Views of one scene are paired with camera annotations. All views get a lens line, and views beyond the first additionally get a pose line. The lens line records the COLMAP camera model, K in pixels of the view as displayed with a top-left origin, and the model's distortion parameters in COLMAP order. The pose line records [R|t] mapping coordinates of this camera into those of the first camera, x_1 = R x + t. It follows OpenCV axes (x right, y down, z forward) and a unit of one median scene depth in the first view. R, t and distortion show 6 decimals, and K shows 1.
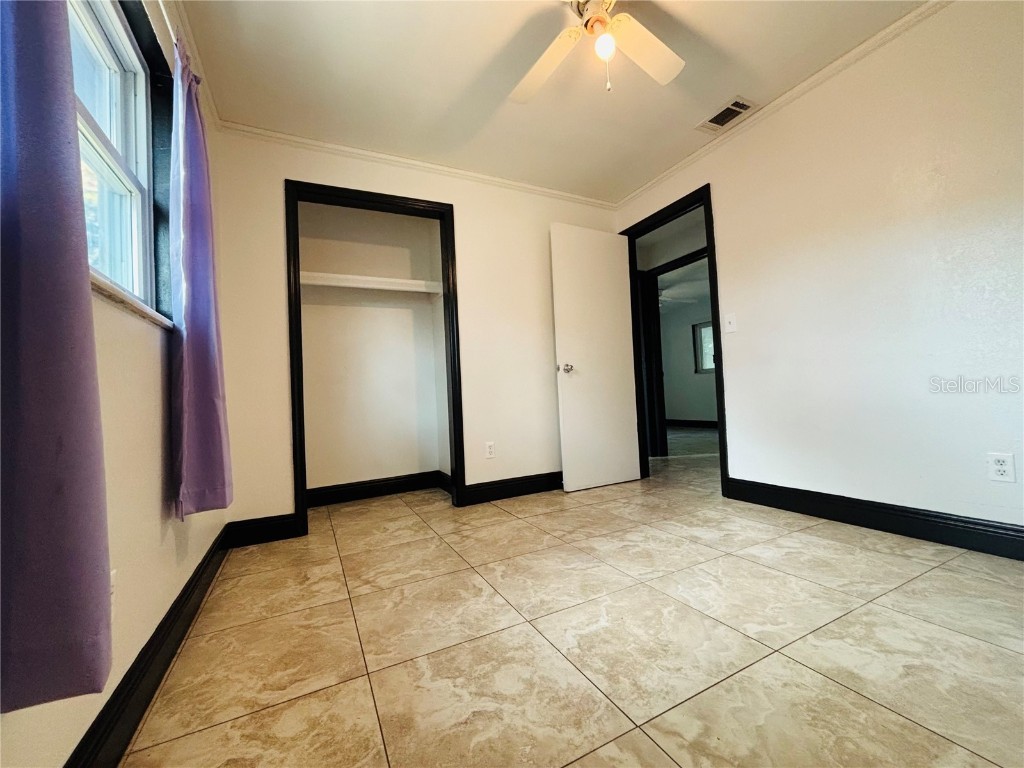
lens RADIAL K [[413.7, 0, 509.9], [0, 413.7, 385.8], [0, 0, 1]] dist [0.000295, 0.000373]
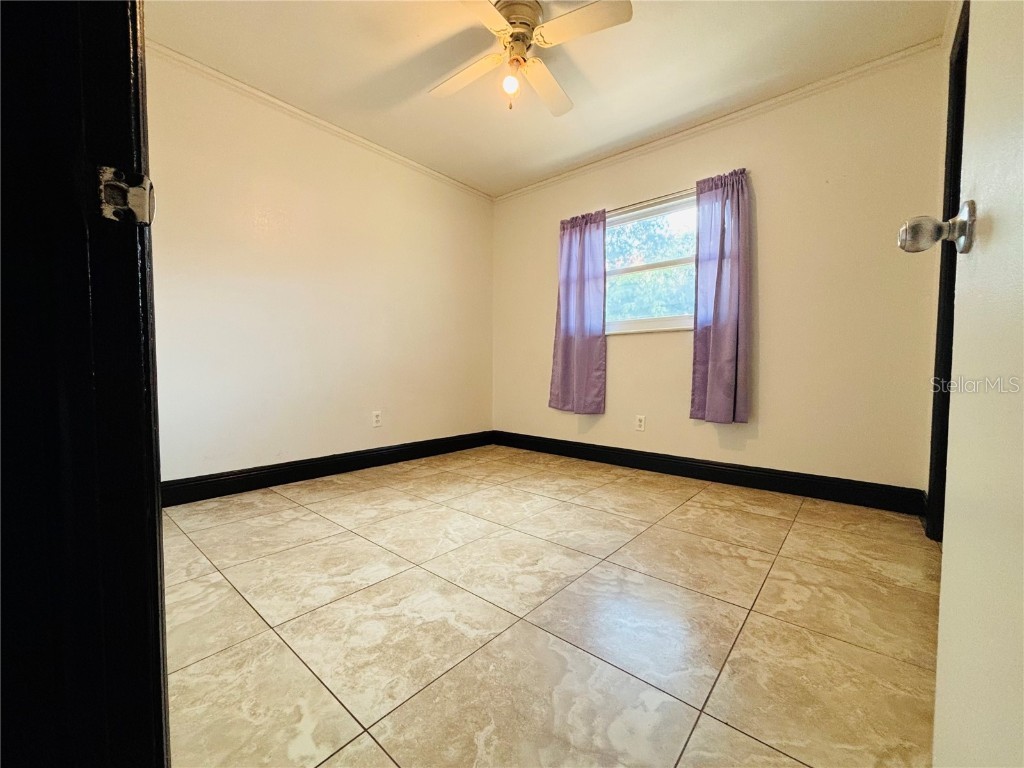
lens RADIAL K [[413.7, 0, 509.2], [0, 413.7, 388.3], [0, 0, 1]] dist [0.000295, 0.000373]
pose [[-0.921709, 0.064163, -0.382539, 0.677520], [0.051423, 0.997731, 0.043448, 0.013501], [0.384459, 0.020376, -0.922917, 1.908082]]
